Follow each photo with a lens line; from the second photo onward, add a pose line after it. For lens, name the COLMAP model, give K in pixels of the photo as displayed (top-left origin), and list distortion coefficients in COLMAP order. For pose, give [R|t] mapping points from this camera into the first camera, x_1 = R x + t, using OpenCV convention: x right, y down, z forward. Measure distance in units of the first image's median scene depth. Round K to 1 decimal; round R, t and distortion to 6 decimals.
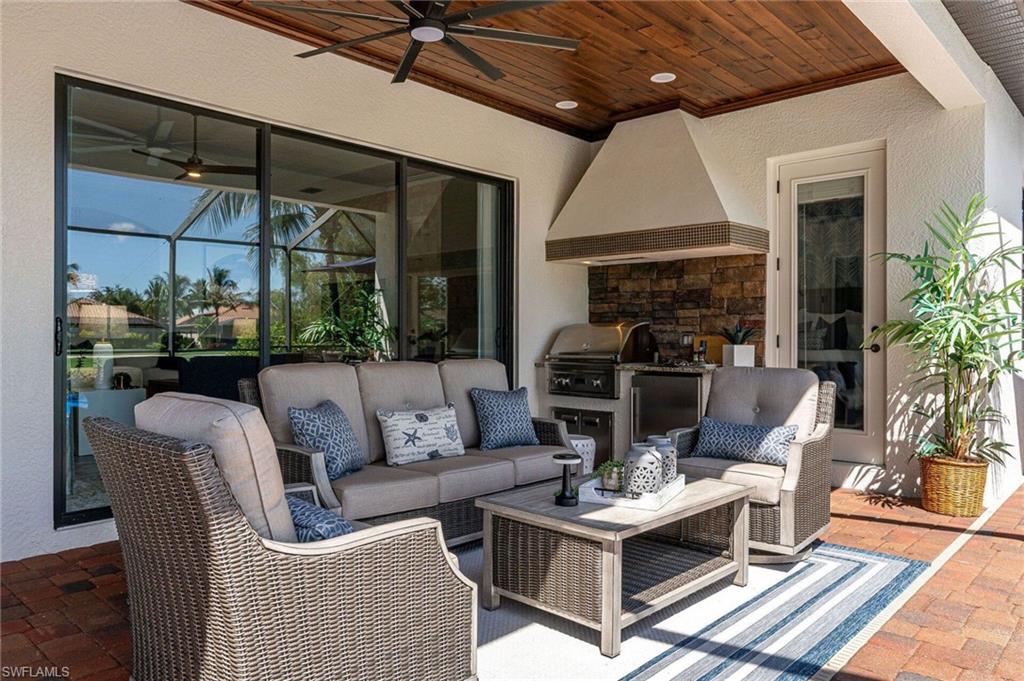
lens RADIAL K [[706.0, 0, 526.8], [0, 706.0, 339.6], [0, 0, 1]] dist [-0.001612, -0.000023]
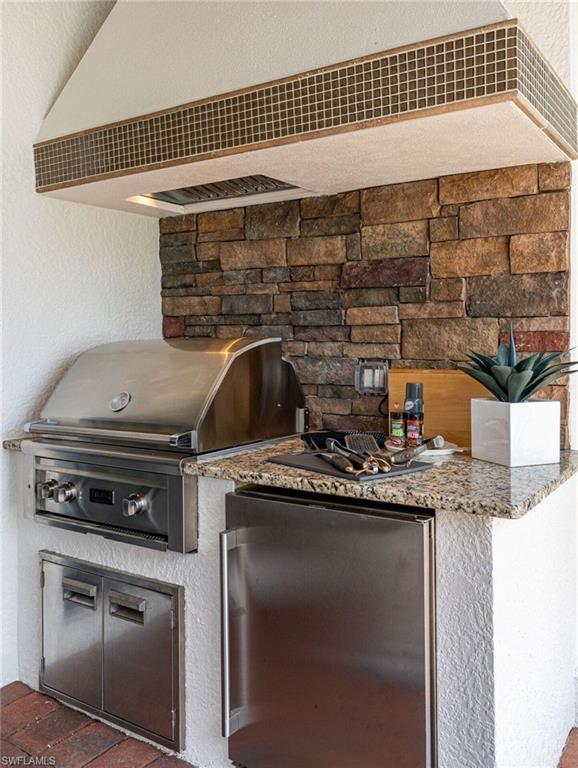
lens RADIAL K [[690.2, 0, 289.0], [0, 690.2, 384.0], [0, 0, 1]] dist [-0.010055, -0.001135]
pose [[0.990015, -0.021887, 0.139253, 0.119376], [0.013830, 0.998188, 0.058568, -0.020985], [-0.140283, -0.056057, 0.988523, 0.592544]]
